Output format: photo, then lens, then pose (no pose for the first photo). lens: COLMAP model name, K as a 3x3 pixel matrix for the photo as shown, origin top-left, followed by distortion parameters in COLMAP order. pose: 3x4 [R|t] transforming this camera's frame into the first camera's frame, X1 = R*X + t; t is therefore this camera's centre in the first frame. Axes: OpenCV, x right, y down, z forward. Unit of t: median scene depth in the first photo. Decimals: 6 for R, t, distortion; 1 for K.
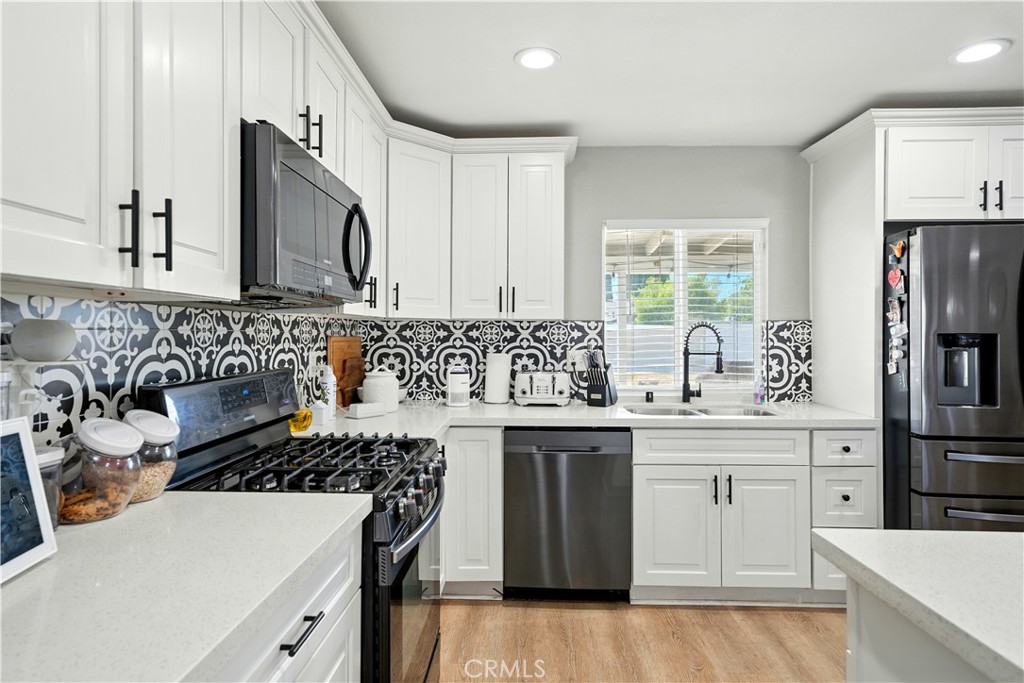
lens RADIAL K [[557.8, 0, 508.7], [0, 557.8, 331.5], [0, 0, 1]] dist [0.004216, 0.006787]
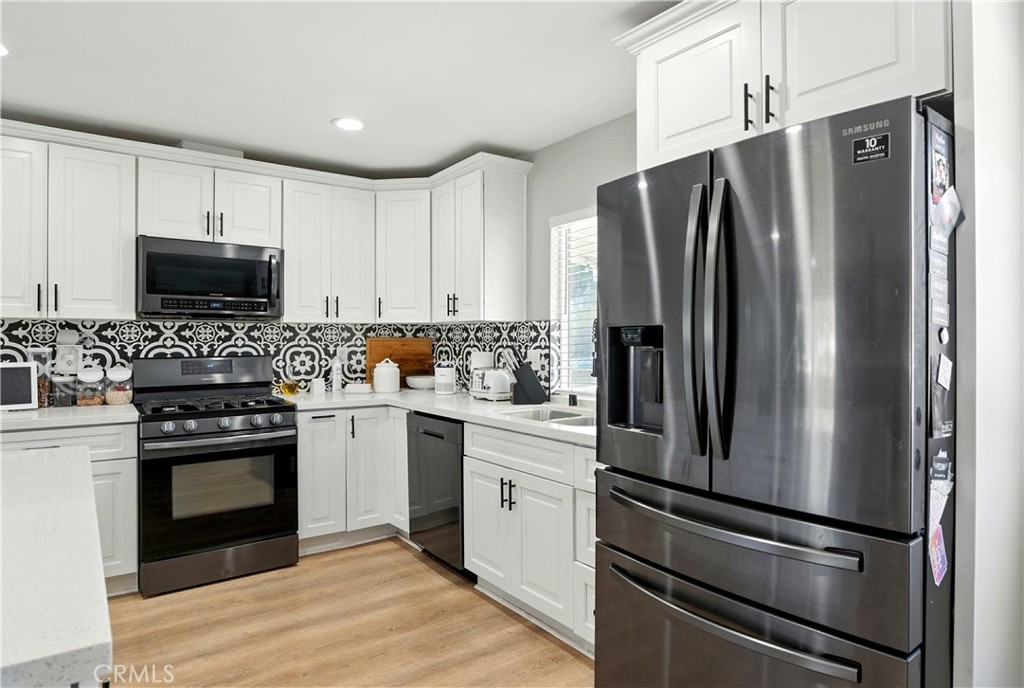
lens RADIAL K [[584.1, 0, 520.3], [0, 584.1, 337.9], [0, 0, 1]] dist [-0.019562, 0.000307]
pose [[0.630372, -0.006144, -0.776269, 1.153919], [0.007467, 0.999970, -0.001851, 0.016886], [0.776257, -0.004630, 0.630399, 0.379976]]
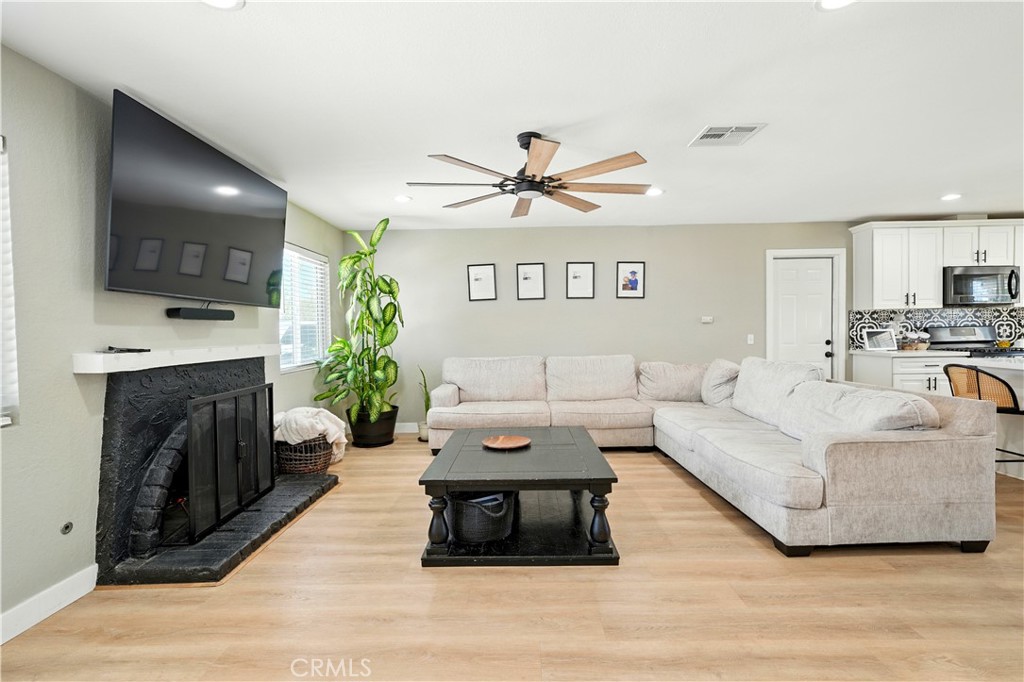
lens RADIAL K [[485.4, 0, 513.4], [0, 485.4, 341.1], [0, 0, 1]] dist [-0.004255, 0.002642]
pose [[0.021542, 0.020269, -0.999562, 1.729292], [0.023054, 0.999519, 0.020765, 0.026425], [0.999502, -0.023491, 0.021064, -1.317052]]
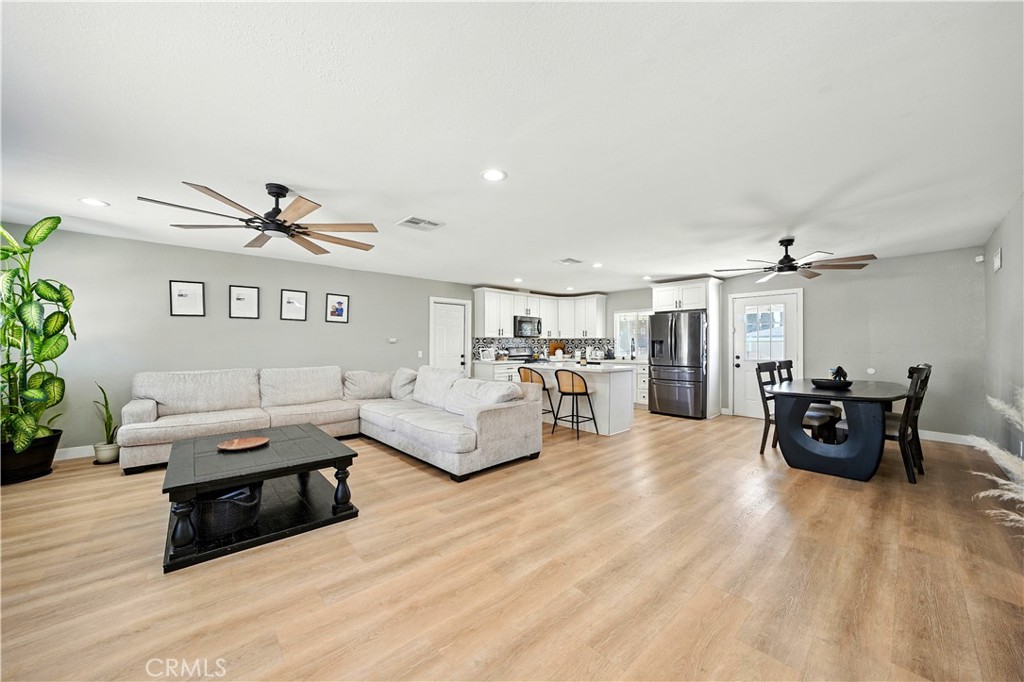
lens RADIAL K [[364.8, 0, 512.0], [0, 364.8, 341.6], [0, 0, 1]] dist [-0.019953, 0.002039]
pose [[0.695225, -0.009440, -0.718730, 1.790681], [0.005267, 0.999954, -0.008038, 0.025979], [0.718773, 0.001802, 0.695243, -1.480198]]
